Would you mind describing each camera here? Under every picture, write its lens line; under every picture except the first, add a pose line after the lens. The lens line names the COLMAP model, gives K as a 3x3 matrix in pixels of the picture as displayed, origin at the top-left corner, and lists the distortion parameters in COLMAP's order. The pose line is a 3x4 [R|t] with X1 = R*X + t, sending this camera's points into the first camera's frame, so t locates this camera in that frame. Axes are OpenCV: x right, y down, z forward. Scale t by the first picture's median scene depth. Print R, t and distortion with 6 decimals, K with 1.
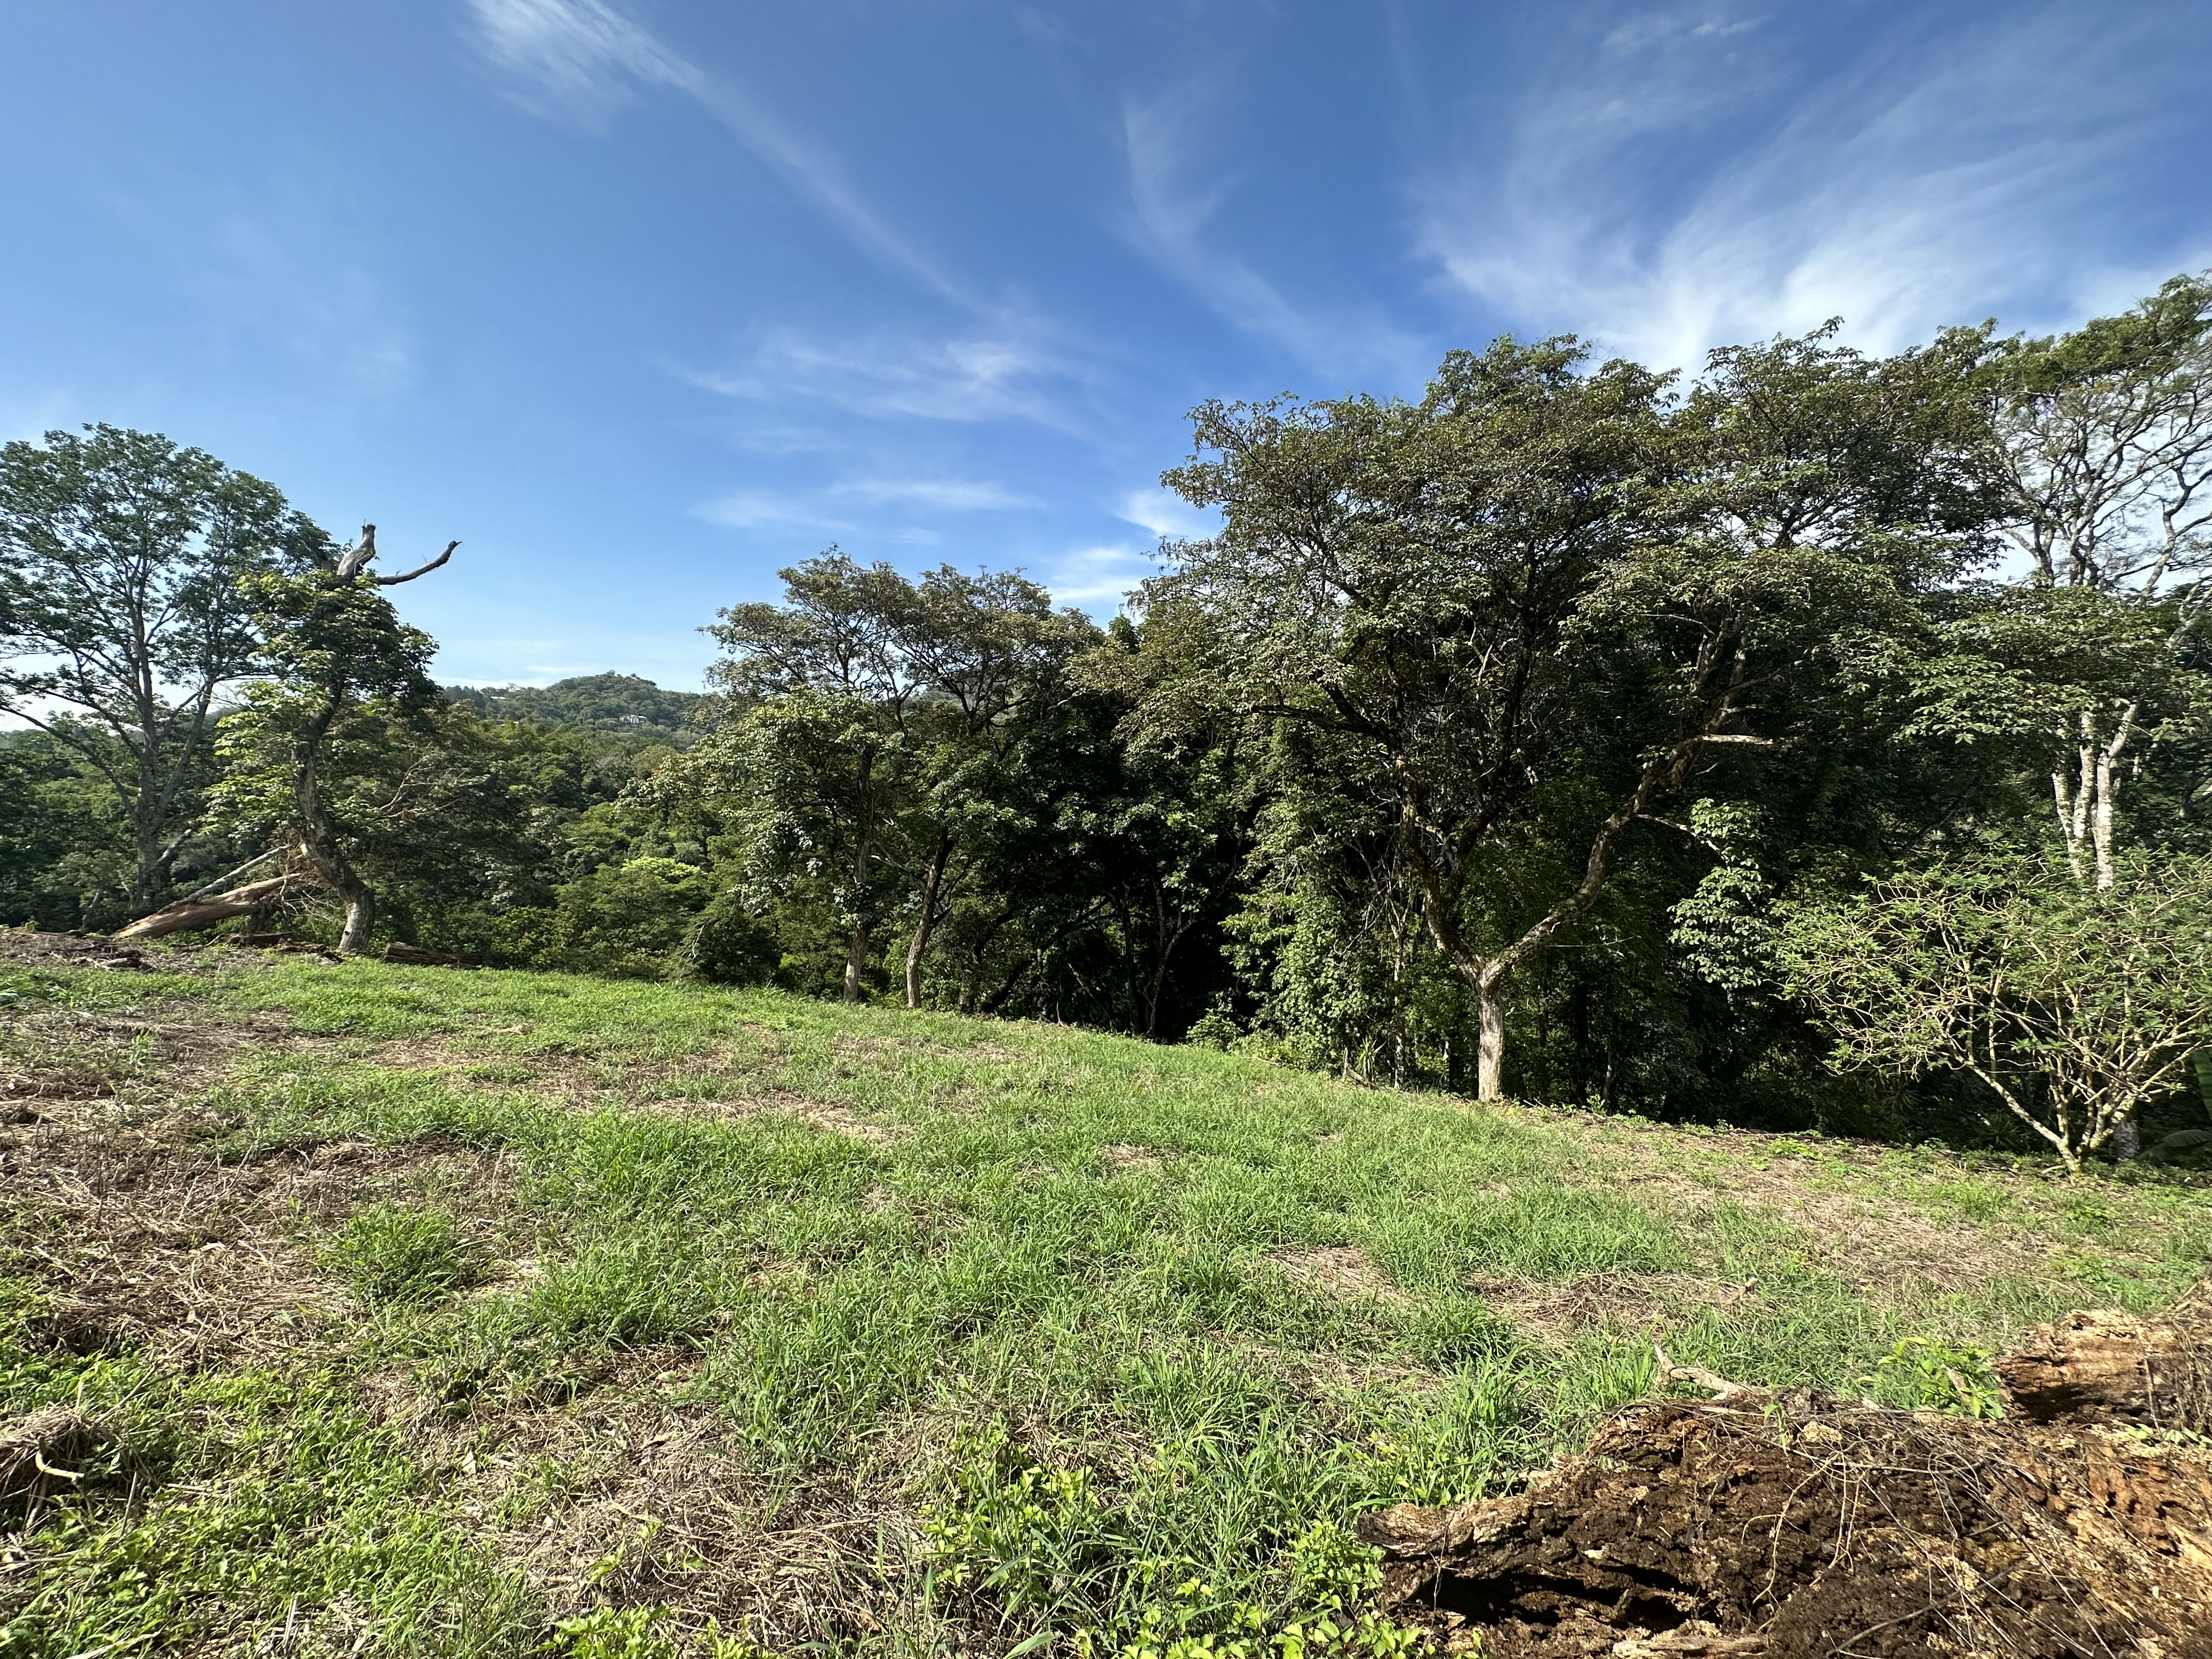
lens RADIAL K [[883.0, 0, 1104.0], [0, 883.0, 834.3], [0, 0, 1]] dist [-0.002153, 0.000785]
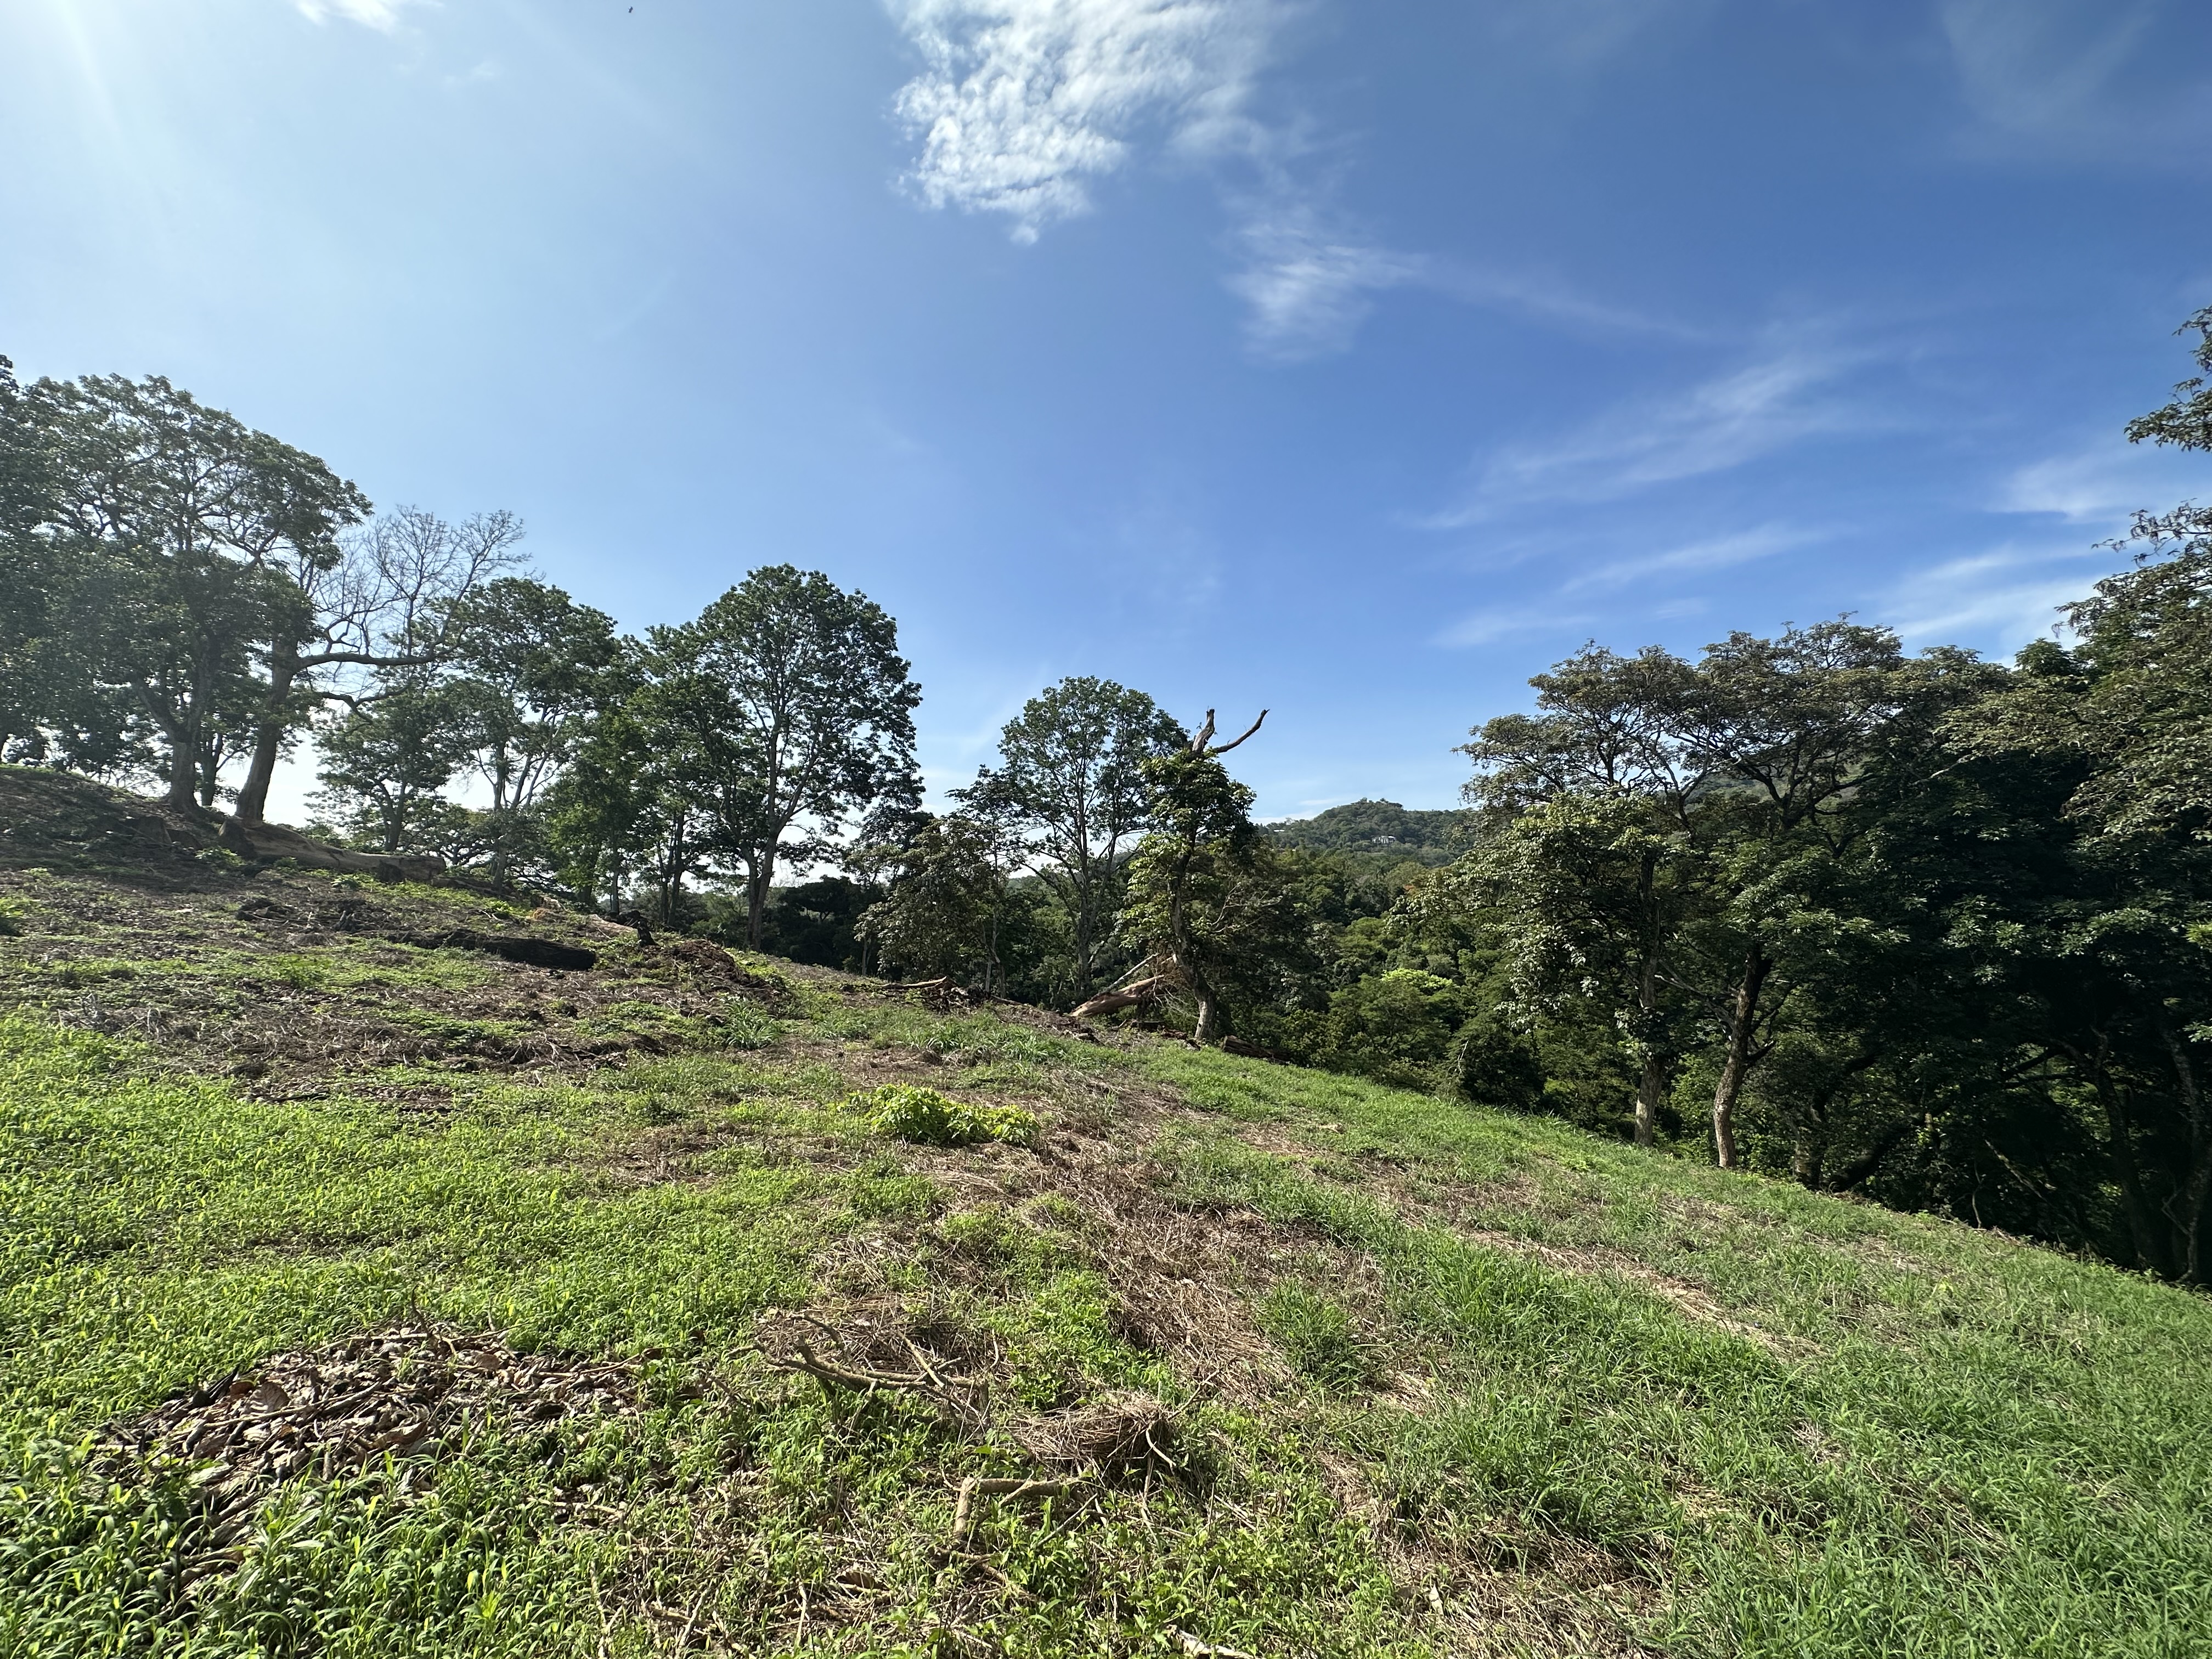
lens RADIAL K [[883.0, 0, 1104.0], [0, 883.0, 834.3], [0, 0, 1]] dist [-0.002153, 0.000785]
pose [[0.698702, -0.081733, -0.710729, -0.014992], [-0.008990, 0.992371, -0.122960, -0.002122], [0.715357, 0.092302, 0.692636, -0.003968]]
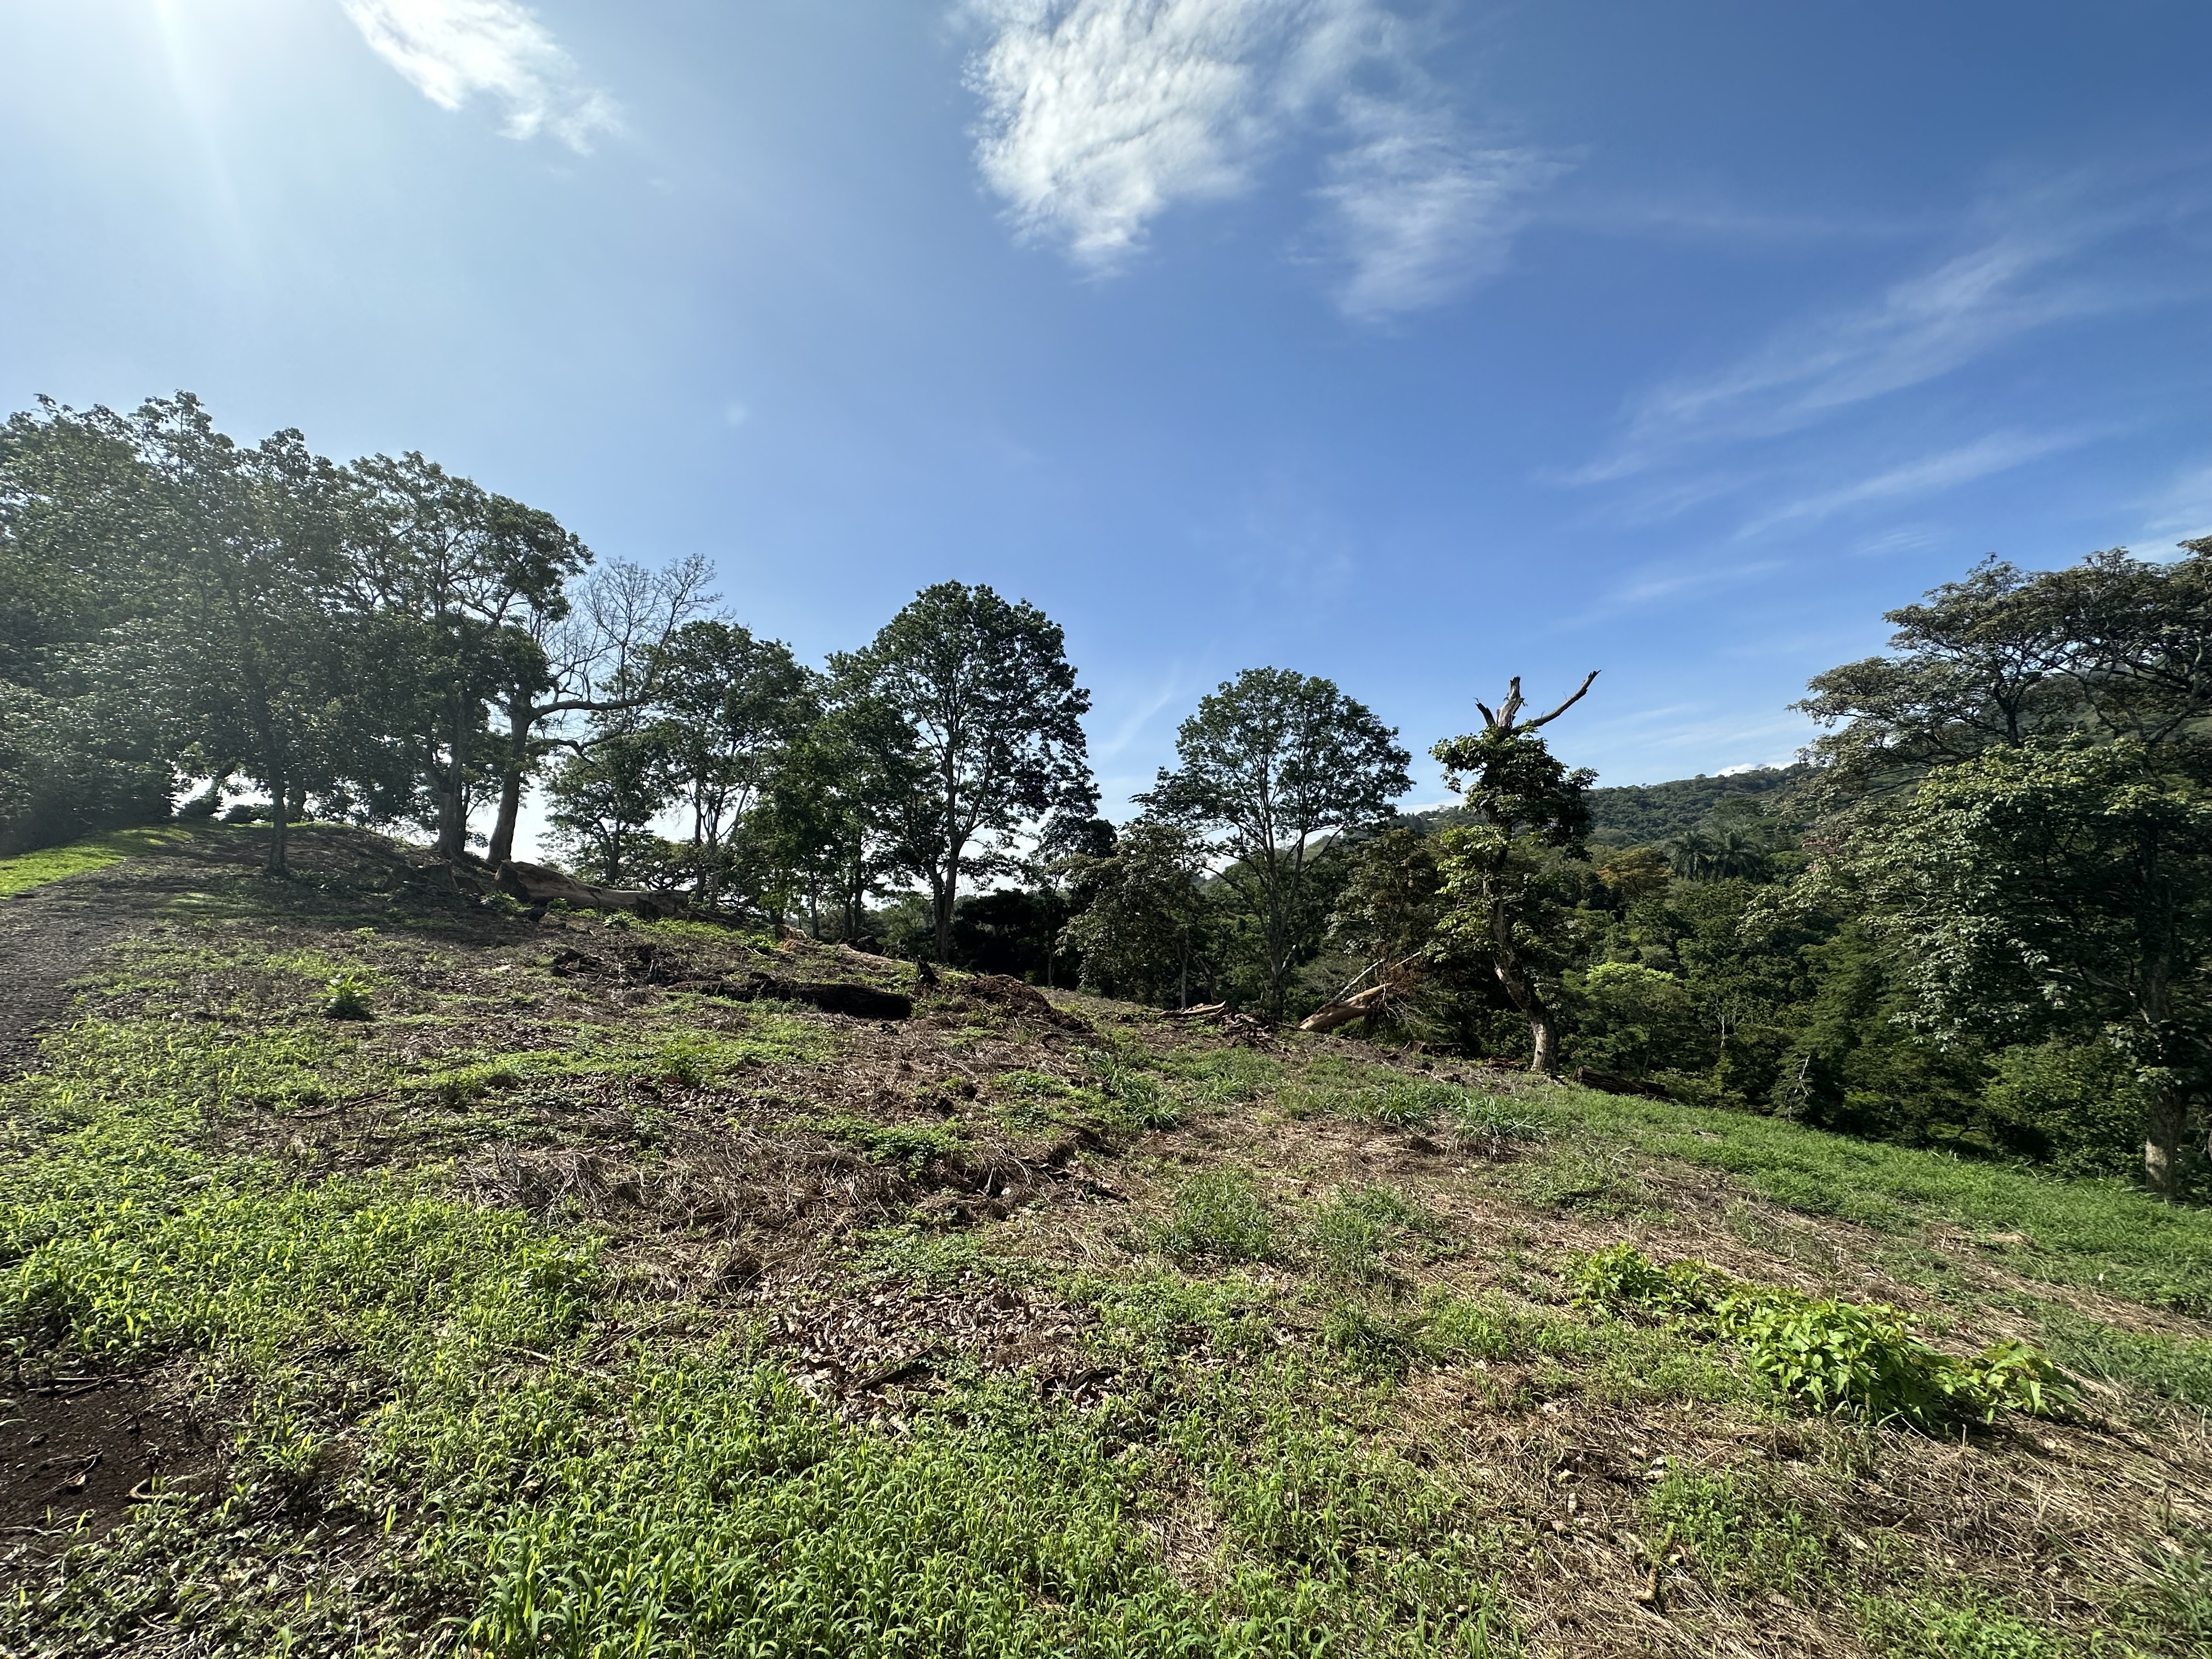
lens RADIAL K [[883.0, 0, 1104.0], [0, 883.0, 834.3], [0, 0, 1]] dist [-0.002153, 0.000785]
pose [[0.574243, -0.117945, -0.810144, -0.148340], [0.024804, 0.991620, -0.126784, -0.015669], [0.818309, 0.052710, 0.572356, -0.030540]]
